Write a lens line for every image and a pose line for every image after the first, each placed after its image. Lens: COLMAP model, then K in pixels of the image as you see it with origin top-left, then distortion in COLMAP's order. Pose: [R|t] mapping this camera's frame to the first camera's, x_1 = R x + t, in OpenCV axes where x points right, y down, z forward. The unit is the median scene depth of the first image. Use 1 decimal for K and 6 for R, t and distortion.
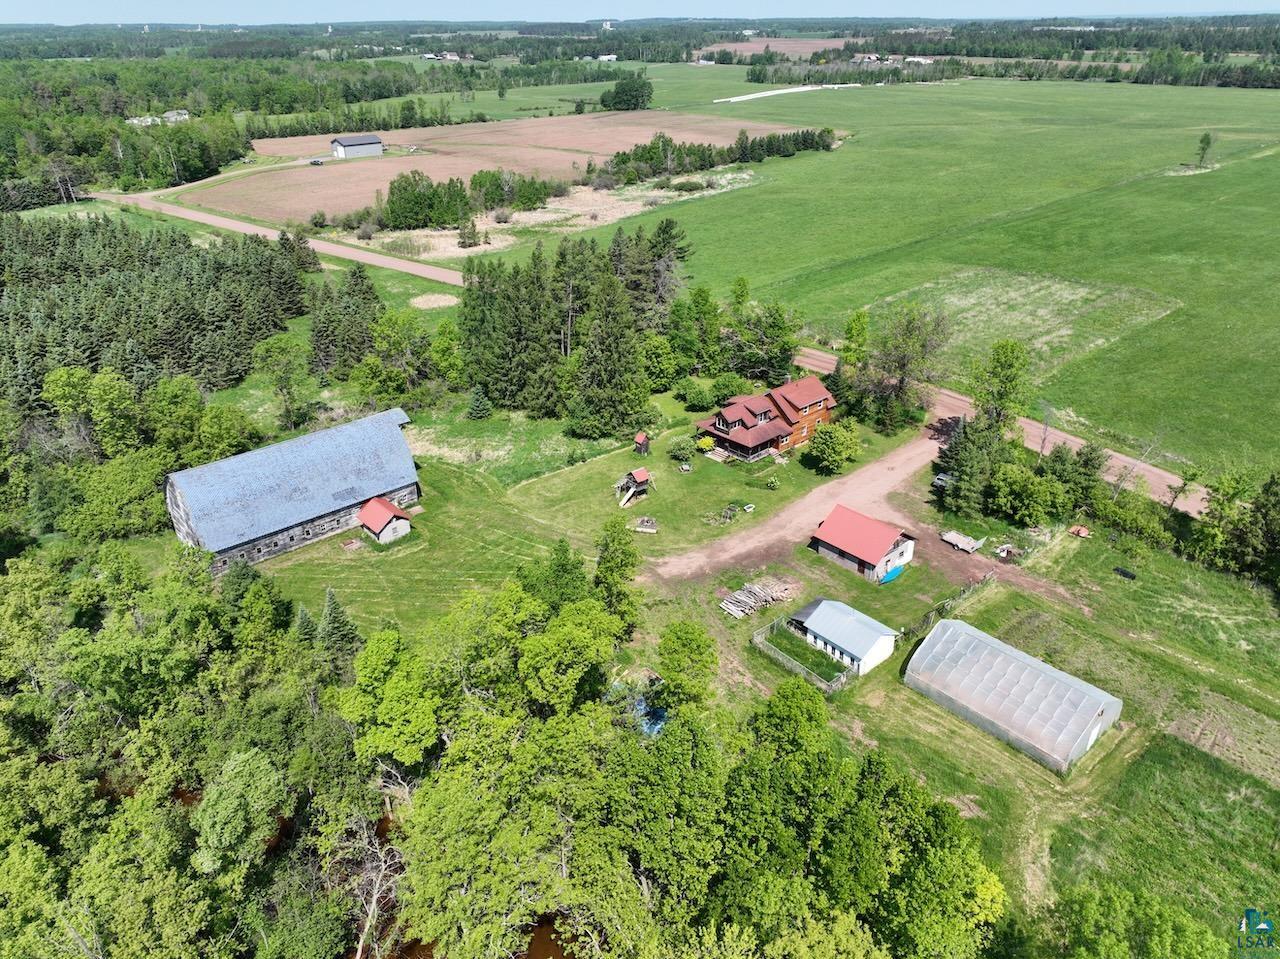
lens RADIAL K [[891.7, 0, 637.0], [0, 891.7, 476.5], [0, 0, 1]] dist [0.005283, 0.015302]
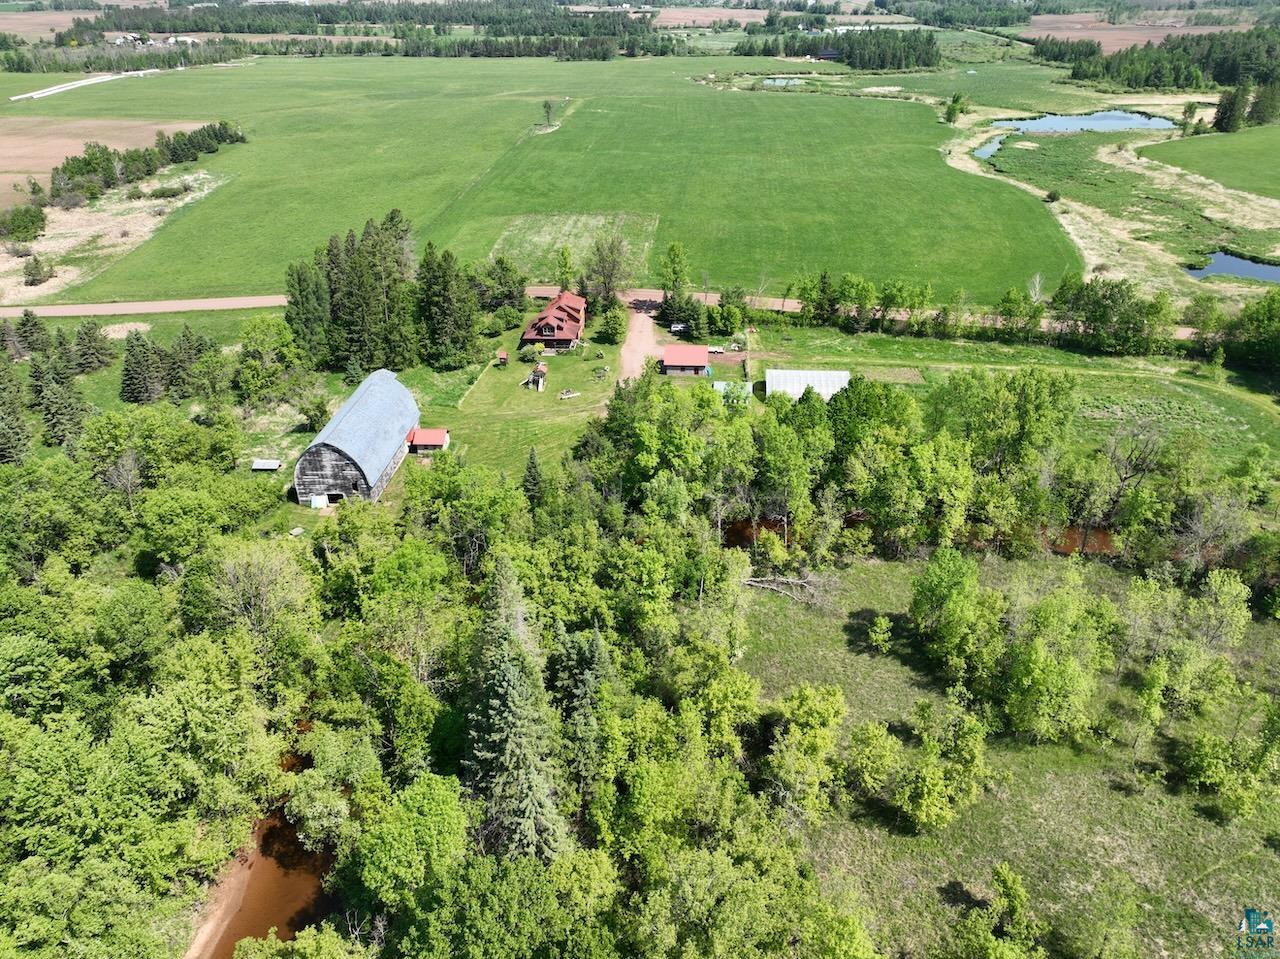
lens RADIAL K [[891.7, 0, 637.6], [0, 891.7, 476.3], [0, 0, 1]] dist [0.005283, 0.015302]
pose [[0.722848, -0.336172, 0.603721, -0.230948], [0.318928, 0.937367, 0.140098, 0.002618], [-0.613005, 0.091274, 0.784789, -0.074316]]
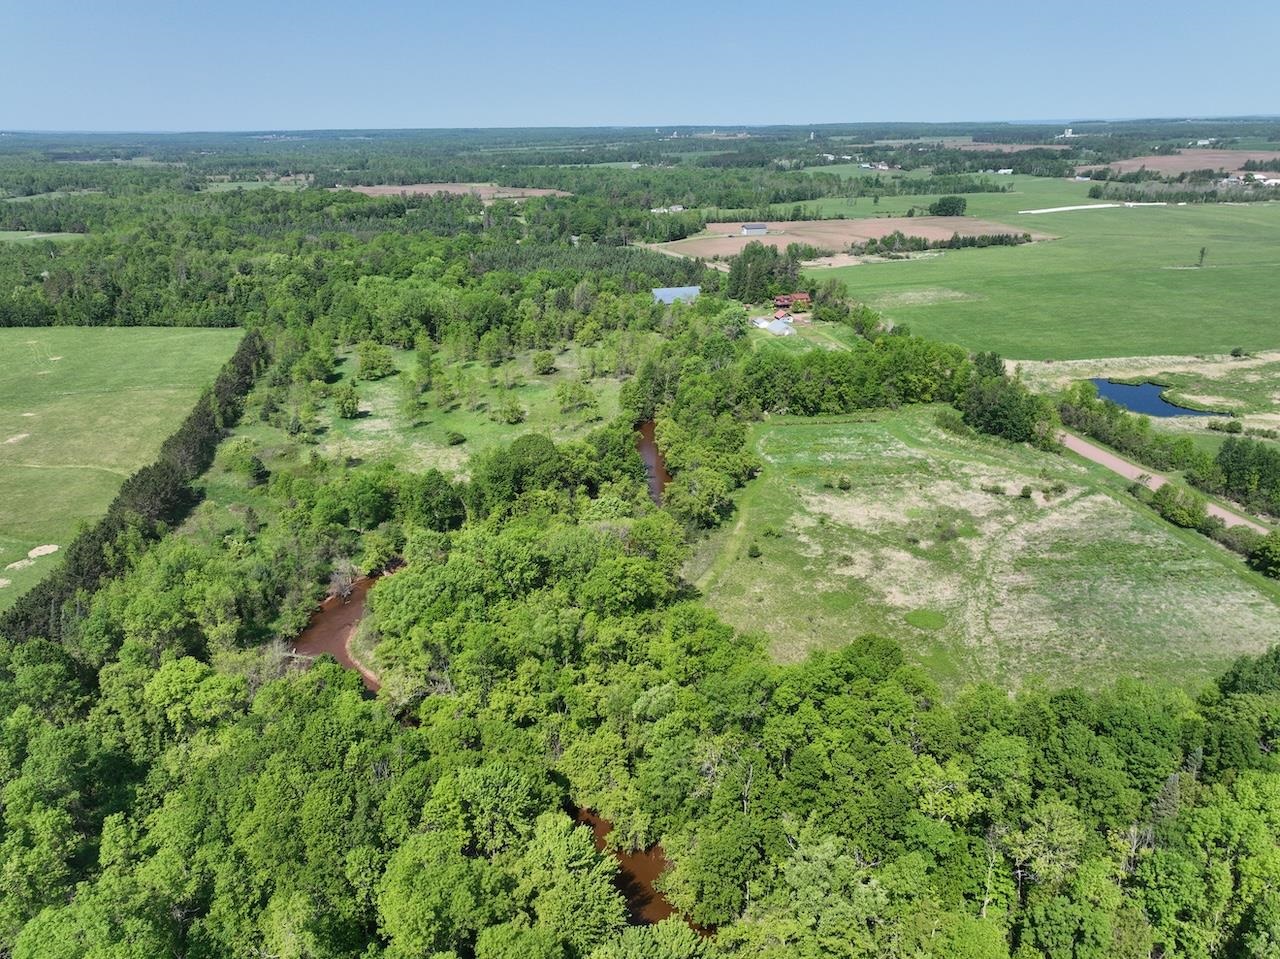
lens RADIAL K [[891.7, 0, 639.9], [0, 891.7, 477.2], [0, 0, 1]] dist [0.005283, 0.015302]
pose [[0.881284, 0.175581, -0.438759, 0.419353], [-0.213423, 0.976220, -0.038016, 0.287287], [0.421651, 0.127144, 0.897800, -0.788211]]
